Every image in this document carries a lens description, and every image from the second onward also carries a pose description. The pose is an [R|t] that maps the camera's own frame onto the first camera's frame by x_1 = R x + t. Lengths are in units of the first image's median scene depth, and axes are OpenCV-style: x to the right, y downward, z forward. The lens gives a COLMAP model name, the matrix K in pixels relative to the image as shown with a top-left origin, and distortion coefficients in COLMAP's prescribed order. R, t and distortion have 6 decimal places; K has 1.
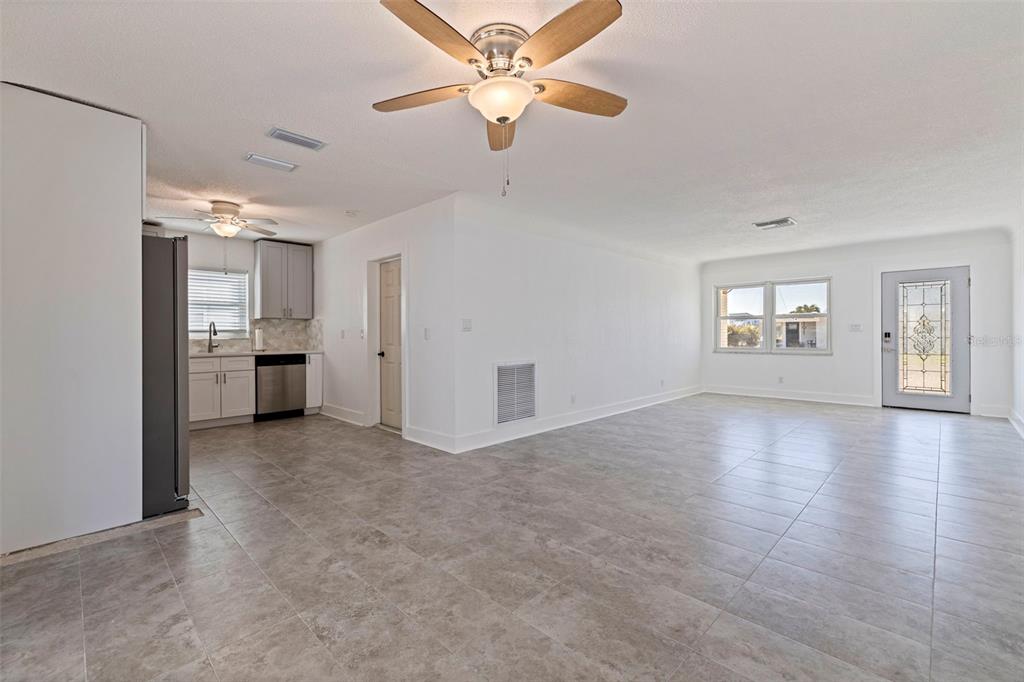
lens RADIAL K [[438.9, 0, 513.8], [0, 438.9, 333.2], [0, 0, 1]] dist [0.001060, 0.000108]
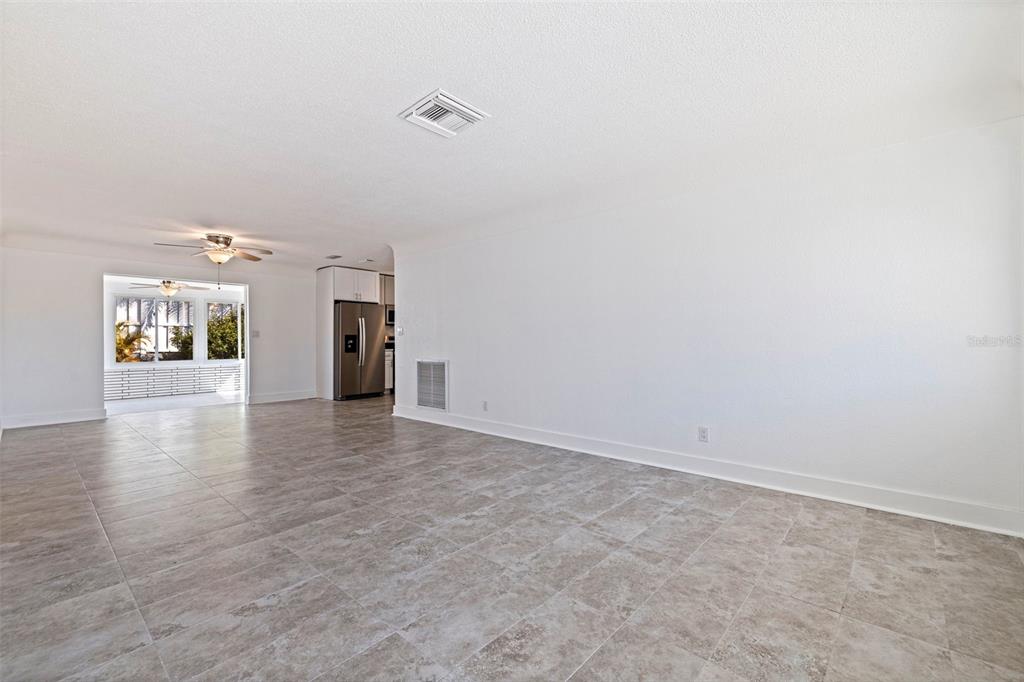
lens RADIAL K [[439.8, 0, 516.3], [0, 439.8, 344.6], [0, 0, 1]] dist [0.002960, 0.000246]
pose [[0.046879, 0.013851, -0.998805, 1.801349], [0.007620, 0.999870, 0.014224, 0.011415], [0.998872, -0.008277, 0.046768, 1.724389]]
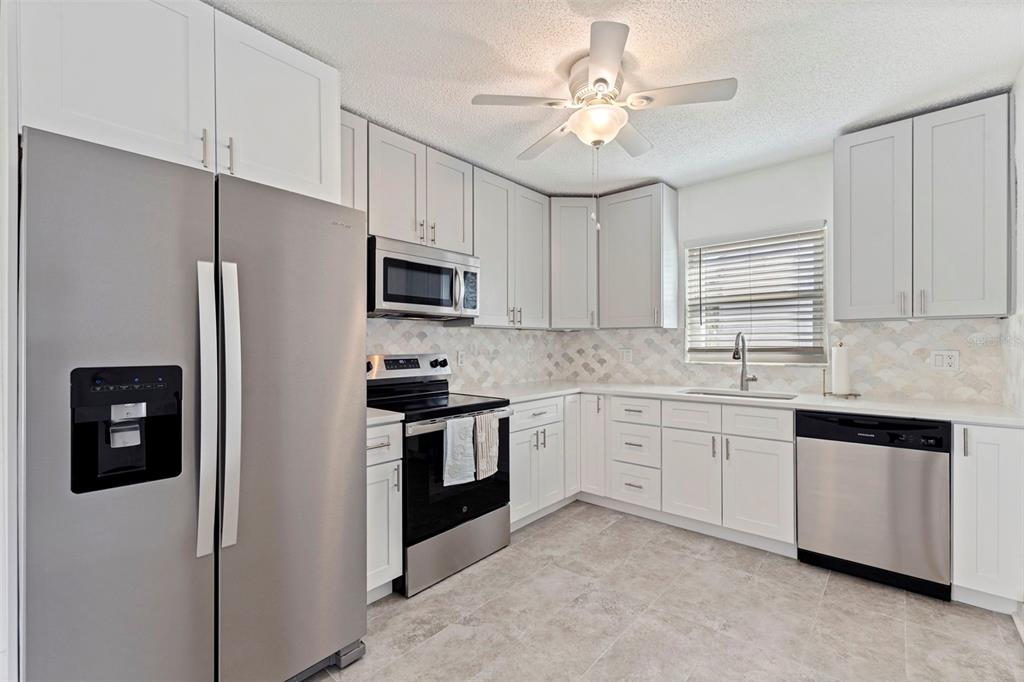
lens RADIAL K [[439.8, 0, 516.3], [0, 439.8, 344.6], [0, 0, 1]] dist [0.002960, 0.000246]
pose [[0.058091, 0.007008, -0.998287, -0.301532], [0.009968, 0.999921, 0.007599, -0.032671], [0.998262, -0.010392, 0.058016, 1.220062]]
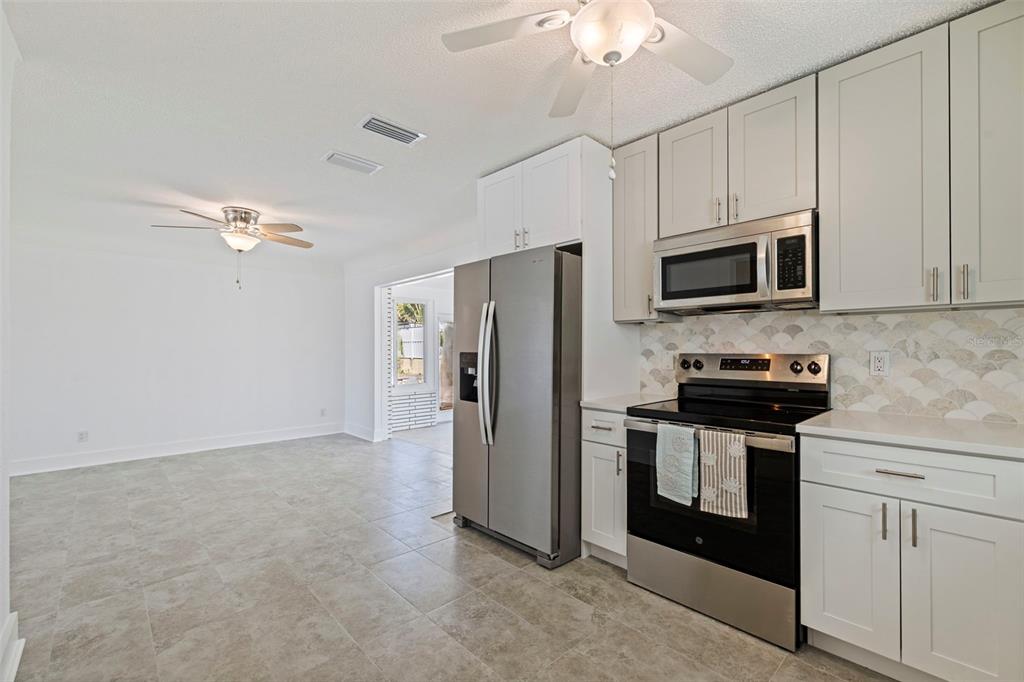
lens RADIAL K [[439.8, 0, 516.3], [0, 439.8, 344.6], [0, 0, 1]] dist [0.002960, 0.000246]
pose [[-0.999211, 0.008534, 0.038788, -0.819041], [0.007924, 0.999843, -0.015844, -0.015317], [-0.038918, -0.015524, -0.999122, 1.801618]]
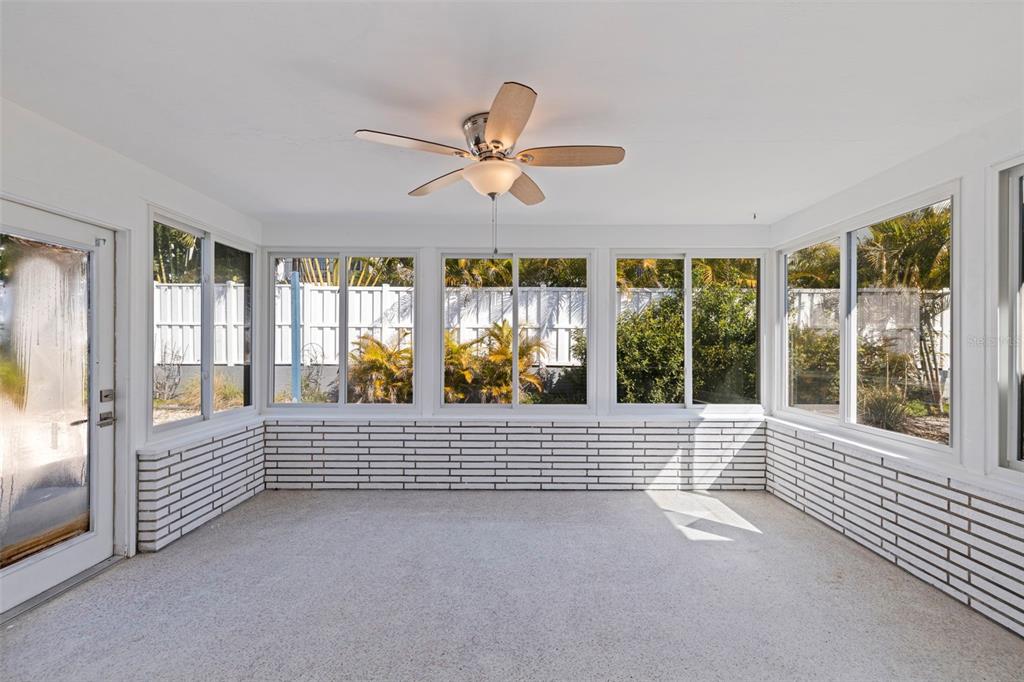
lens RADIAL K [[439.8, 0, 516.3], [0, 439.8, 344.6], [0, 0, 1]] dist [0.002960, 0.000246]
pose [[-0.713954, -0.000915, -0.700192, -0.388798], [0.003591, 0.999981, -0.004969, -0.014009], [0.700184, -0.006062, -0.713937, 0.347777]]
